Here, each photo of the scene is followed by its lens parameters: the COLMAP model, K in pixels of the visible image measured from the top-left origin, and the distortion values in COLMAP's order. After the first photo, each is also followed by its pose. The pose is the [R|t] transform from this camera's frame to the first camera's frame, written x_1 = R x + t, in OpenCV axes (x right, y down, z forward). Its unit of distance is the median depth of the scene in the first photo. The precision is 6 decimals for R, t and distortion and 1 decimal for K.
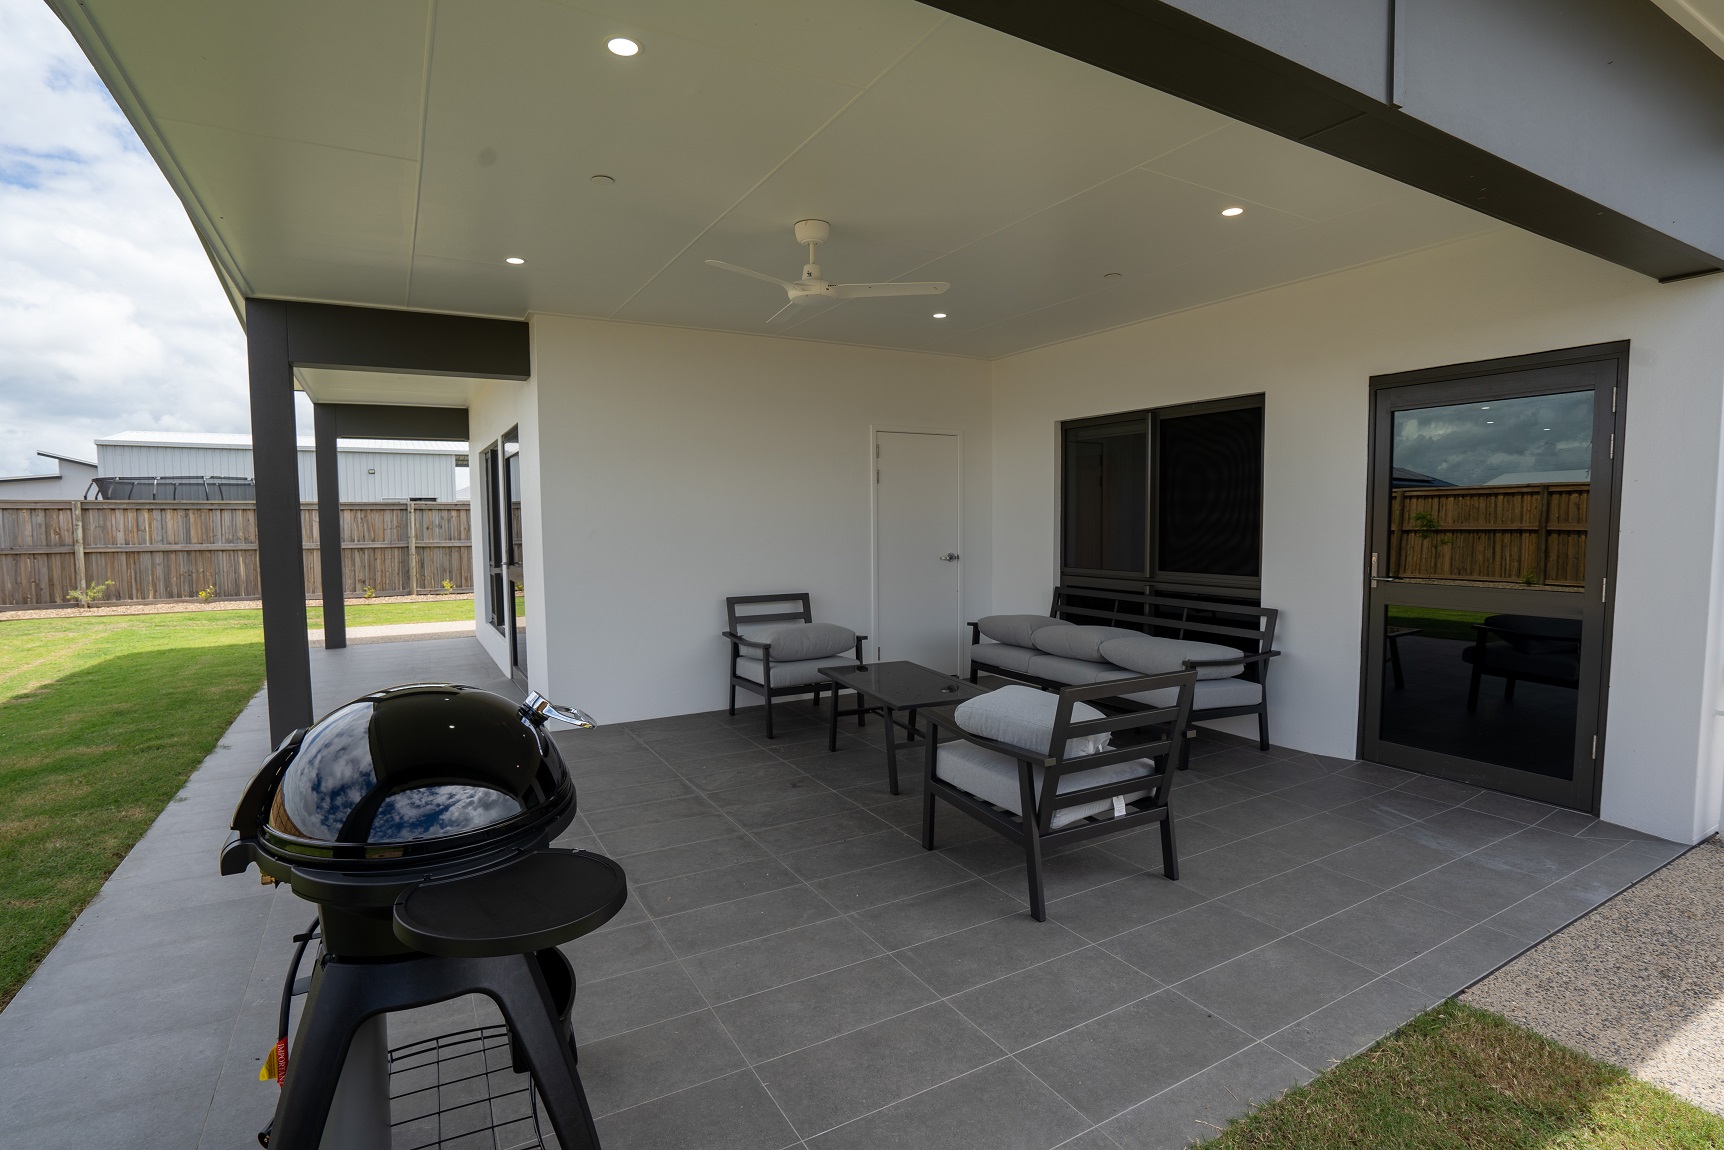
lens RADIAL K [[814.5, 0, 868.3], [0, 814.5, 583.1], [0, 0, 1]] dist [-0.030042, 0.003175]
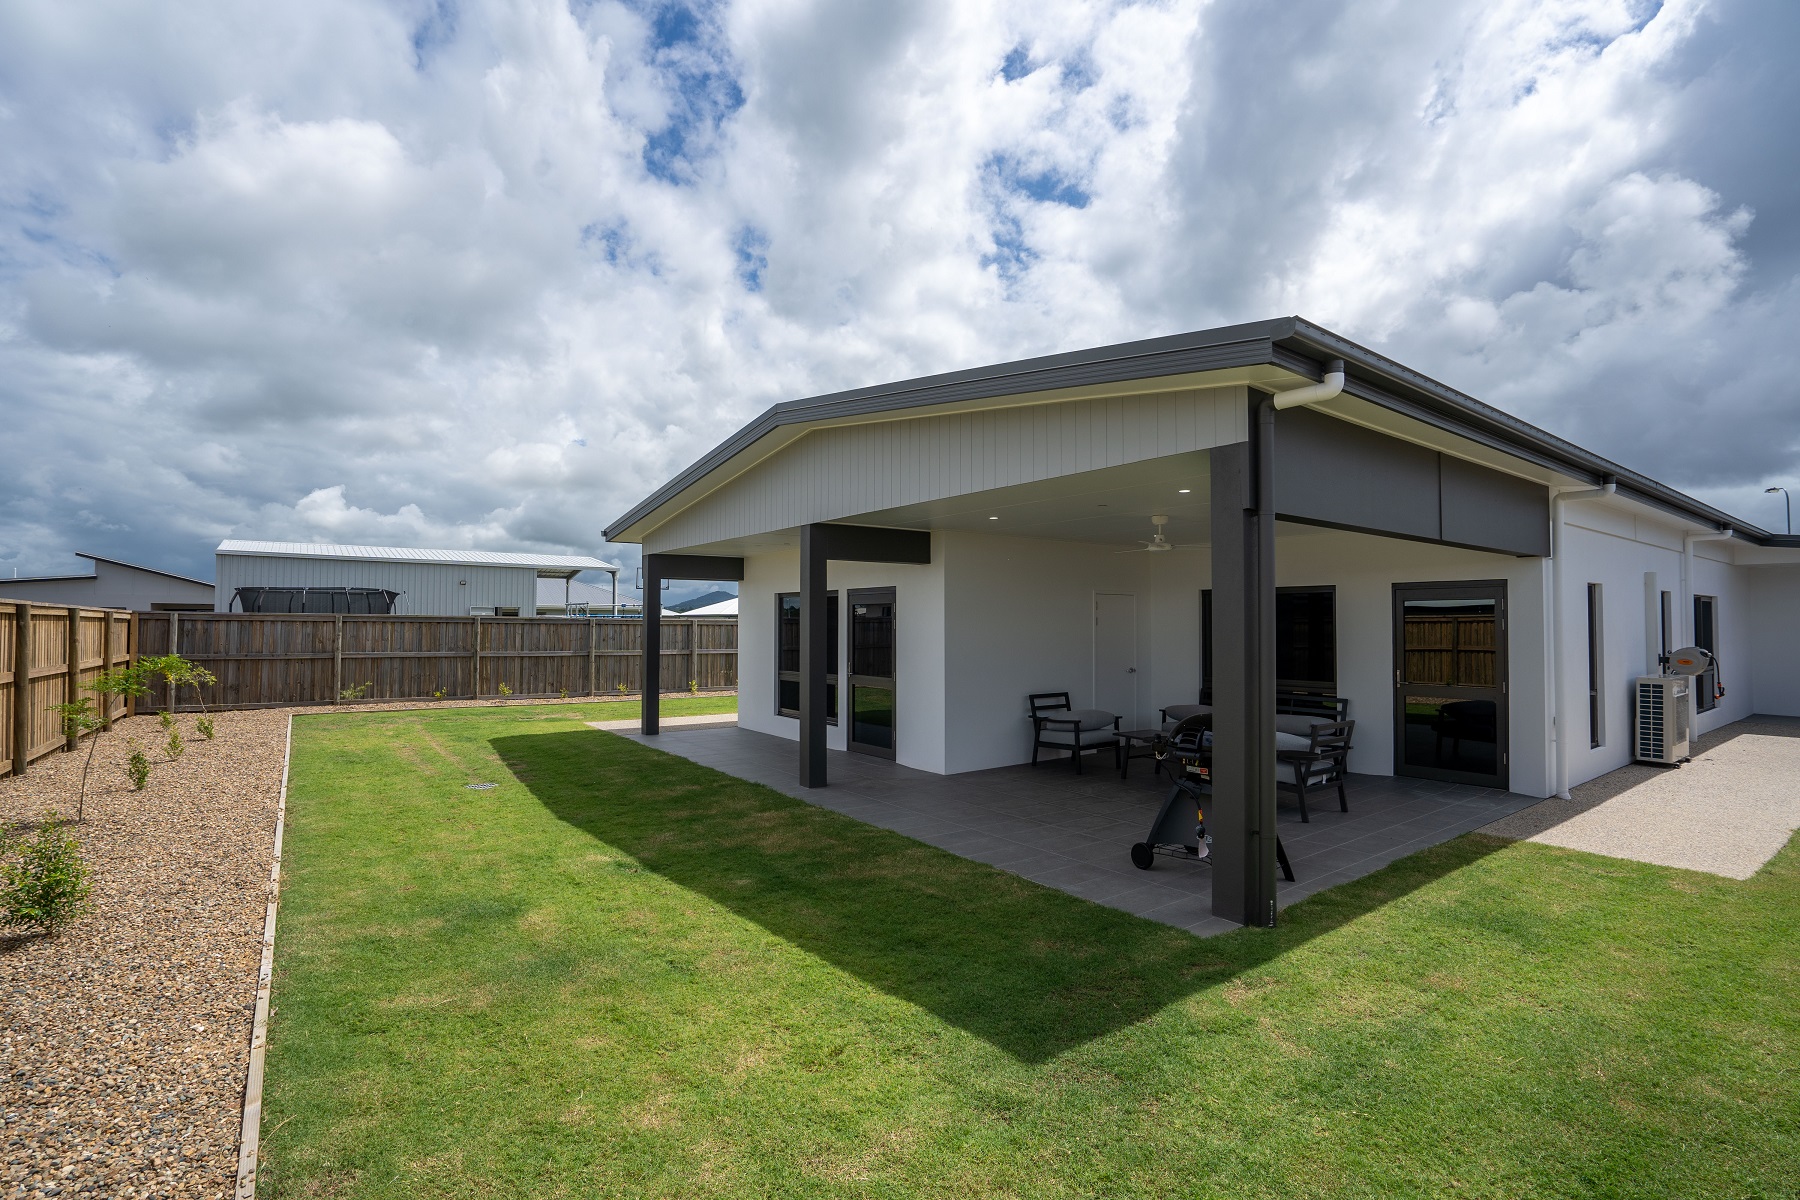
lens RADIAL K [[850.4, 0, 892.0], [0, 850.4, 604.9], [0, 0, 1]] dist [-0.030042, 0.003175]
pose [[0.991740, 0.015362, 0.127338, -0.447762], [-0.002718, 0.995096, -0.098880, 0.005292], [-0.128233, 0.097717, 0.986918, -0.464505]]
